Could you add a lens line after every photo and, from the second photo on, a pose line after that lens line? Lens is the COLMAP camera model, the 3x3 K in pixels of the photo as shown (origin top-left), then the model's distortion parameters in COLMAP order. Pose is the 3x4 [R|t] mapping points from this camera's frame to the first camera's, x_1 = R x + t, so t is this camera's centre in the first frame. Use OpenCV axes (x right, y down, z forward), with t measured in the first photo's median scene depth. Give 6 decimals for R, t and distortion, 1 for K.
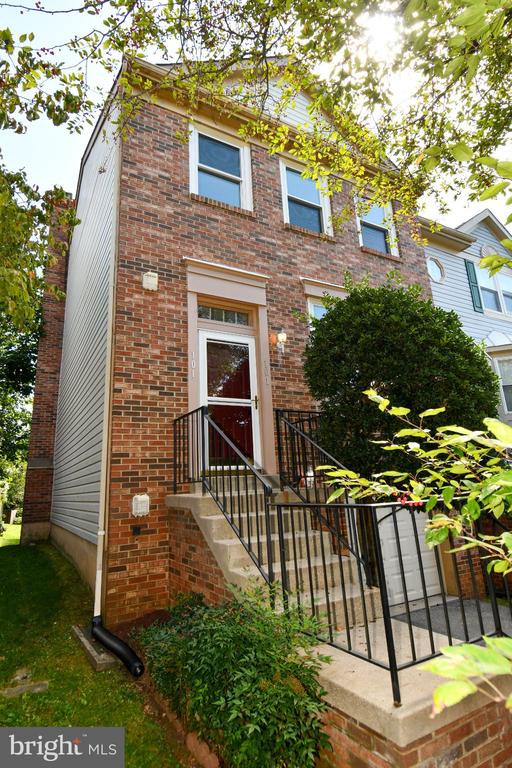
lens RADIAL K [[408.5, 0, 241.5], [0, 408.5, 374.4], [0, 0, 1]] dist [0.037097, -0.050126]
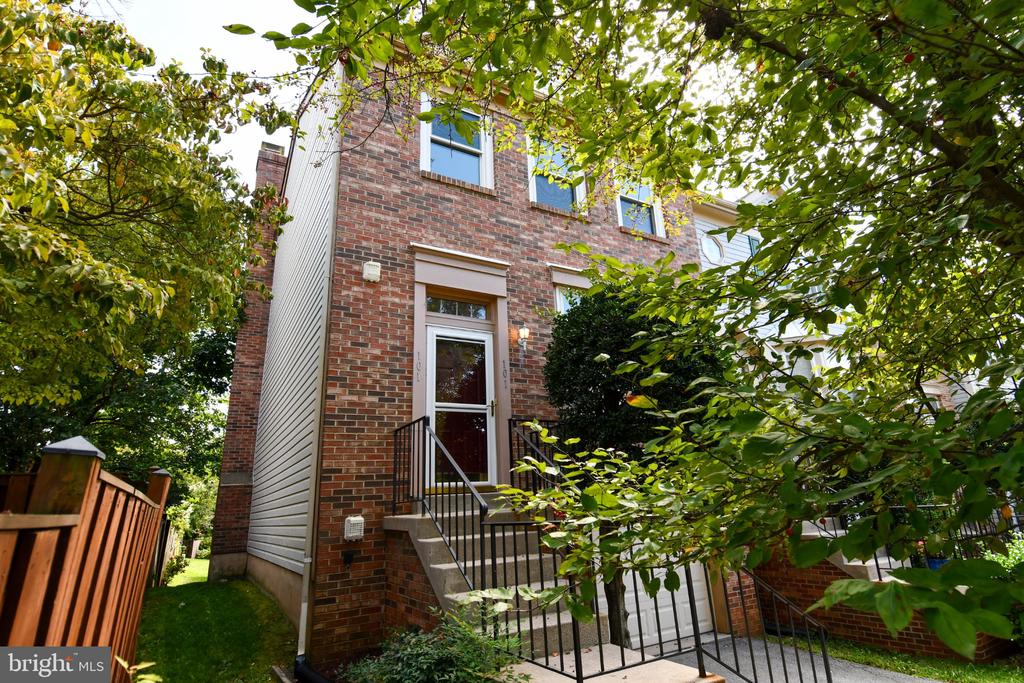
lens RADIAL K [[544.7, 0, 530.8], [0, 544.7, 330.6], [0, 0, 1]] dist [0.037097, -0.050126]
pose [[0.999214, 0.006346, 0.039135, 0.071820], [-0.004530, 0.998916, -0.046336, -0.044343], [-0.039386, 0.046122, 0.998159, -0.177215]]
